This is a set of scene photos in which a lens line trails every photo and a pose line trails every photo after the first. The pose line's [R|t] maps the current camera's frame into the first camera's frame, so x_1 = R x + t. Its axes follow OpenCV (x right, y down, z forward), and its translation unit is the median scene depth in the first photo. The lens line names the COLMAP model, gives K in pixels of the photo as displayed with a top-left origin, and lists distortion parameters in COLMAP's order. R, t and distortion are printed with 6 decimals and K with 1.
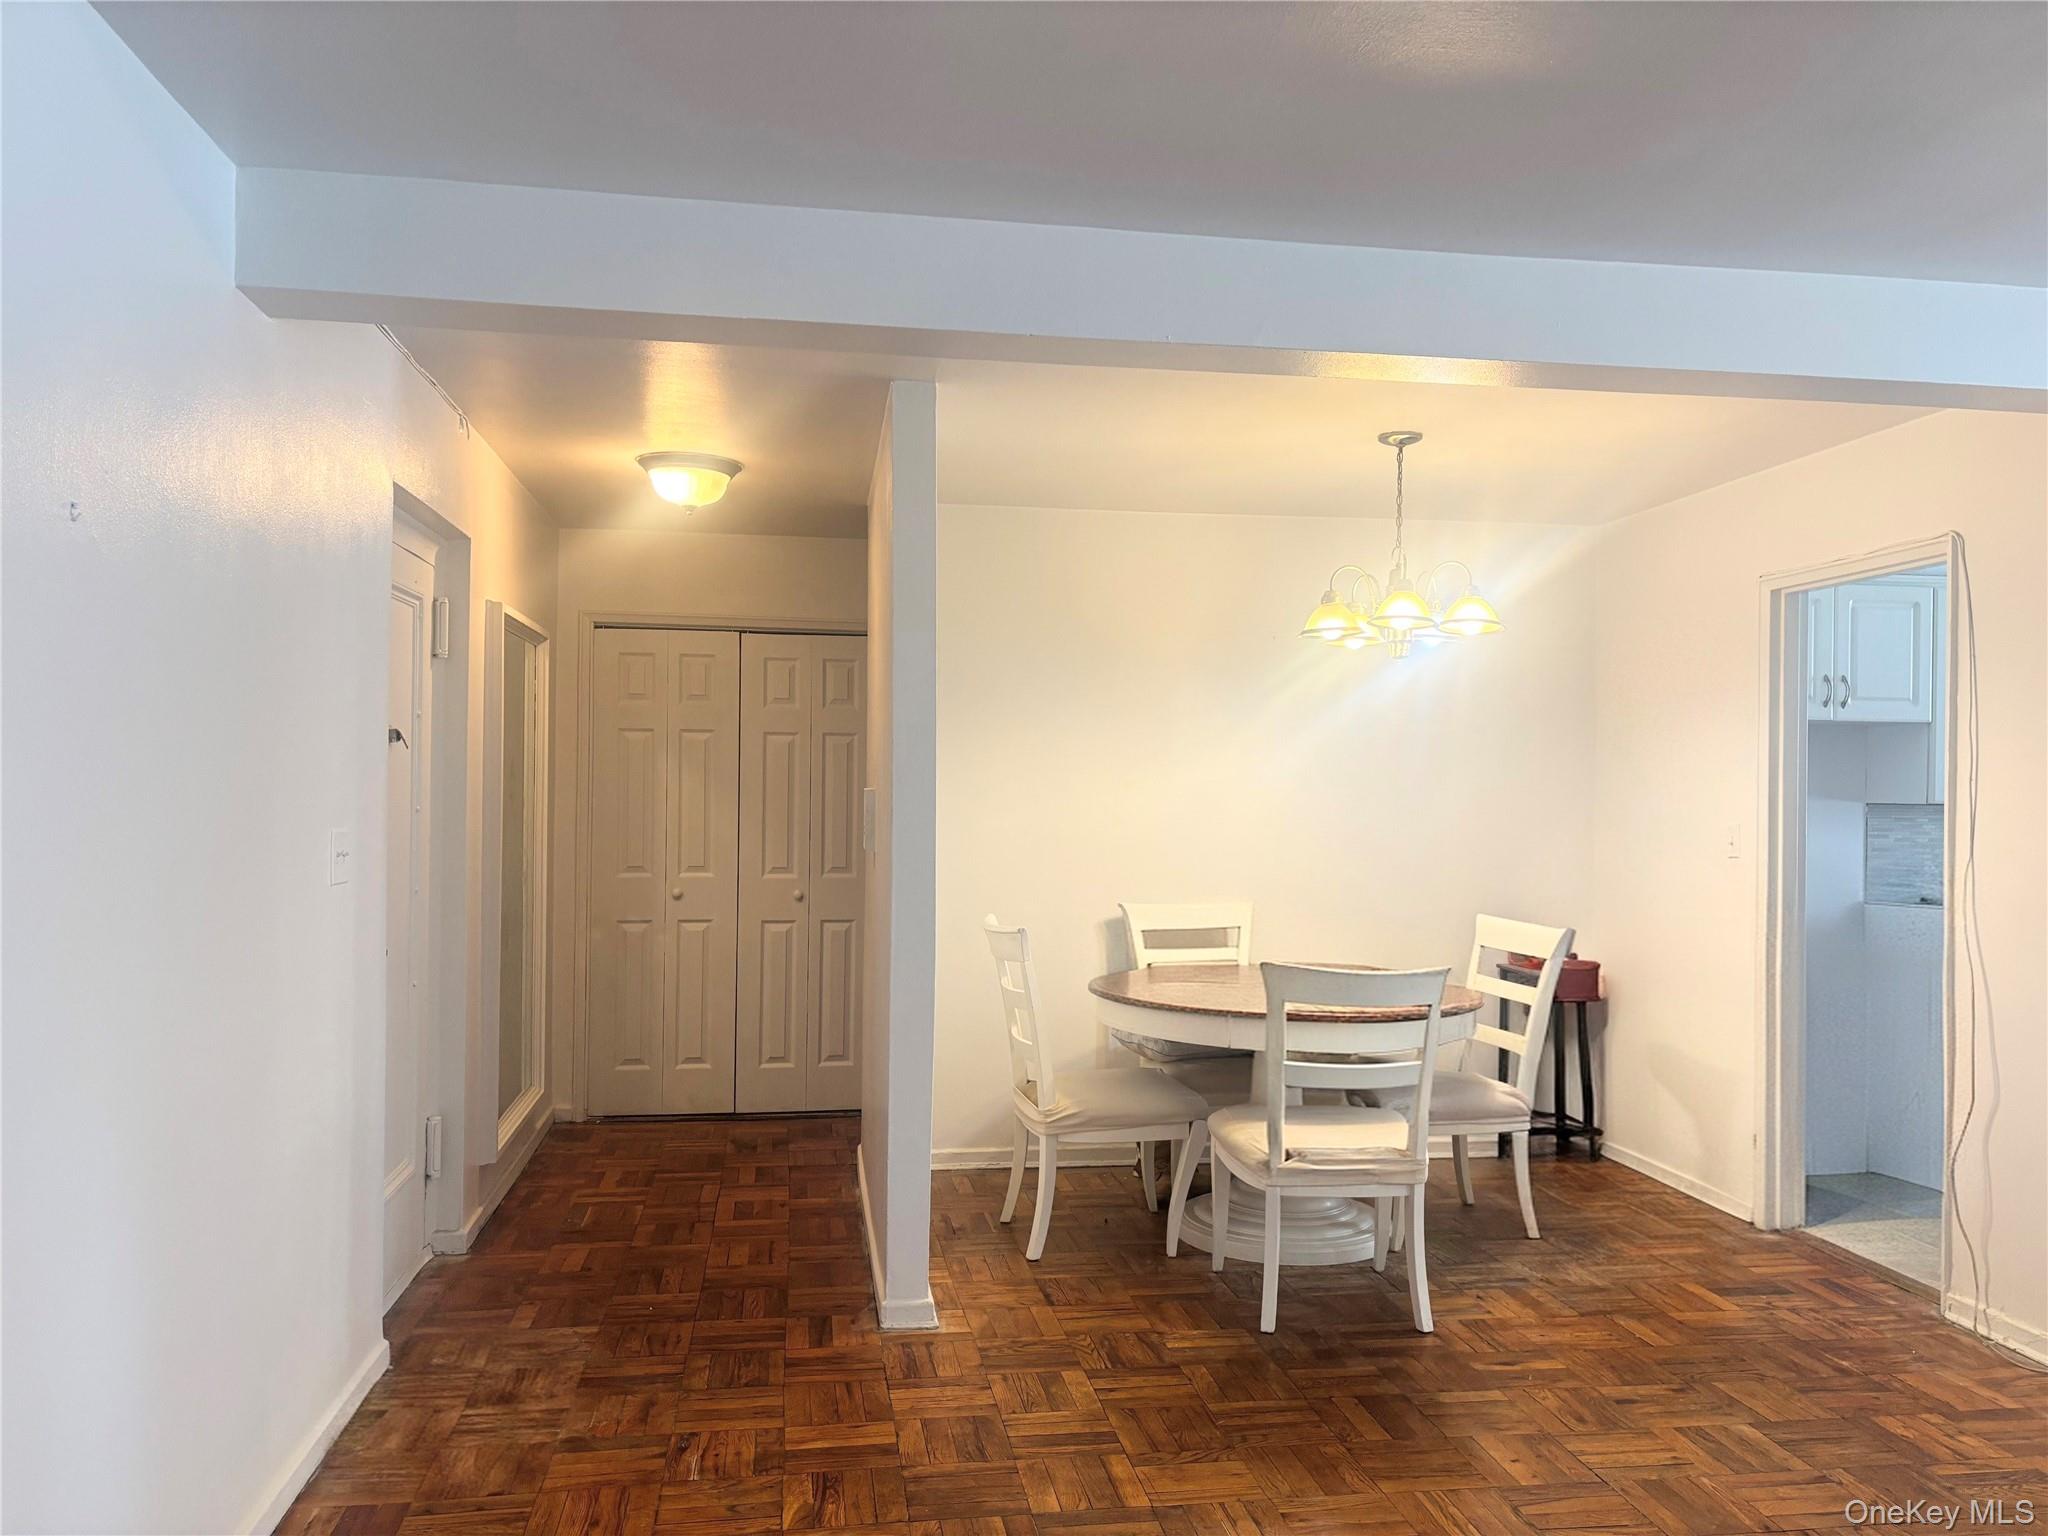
lens RADIAL K [[1557.6, 0, 1024.0], [0, 1557.6, 768.0], [0, 0, 1]] dist [0.107620, -0.121877]
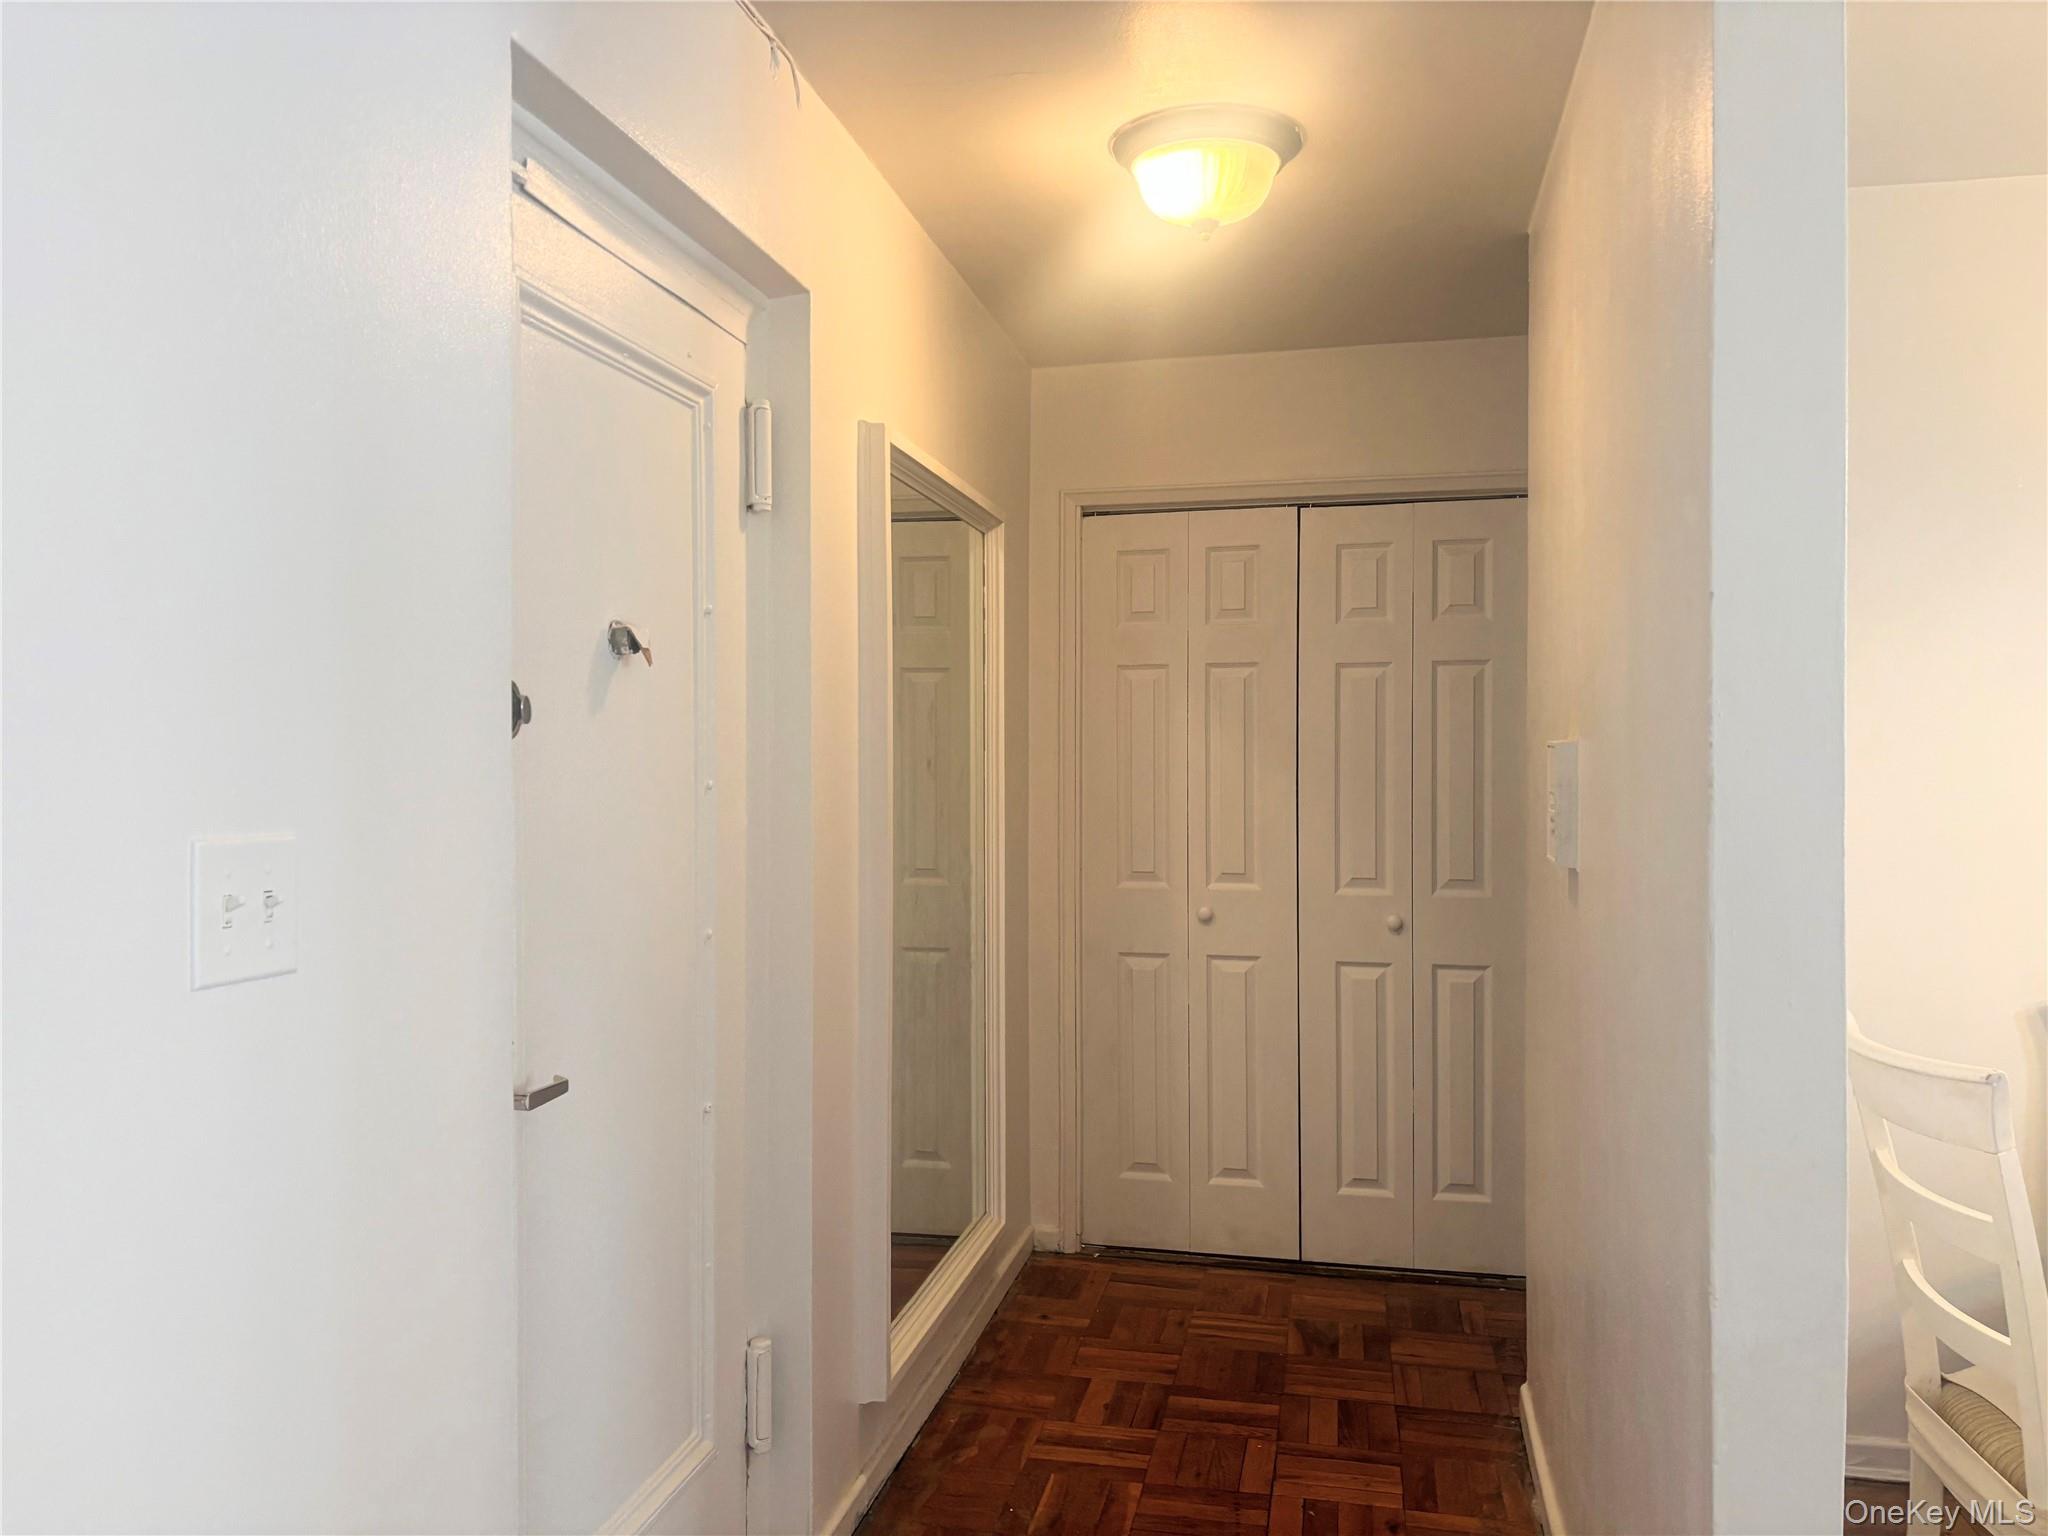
lens RADIAL K [[1557.6, 0, 1024.0], [0, 1557.6, 768.0], [0, 0, 1]] dist [0.107620, -0.121877]
pose [[0.936844, -0.007303, -0.349672, -0.070418], [0.011758, 0.999874, 0.010619, 0.012229], [0.349550, -0.014060, 0.936812, 0.399942]]
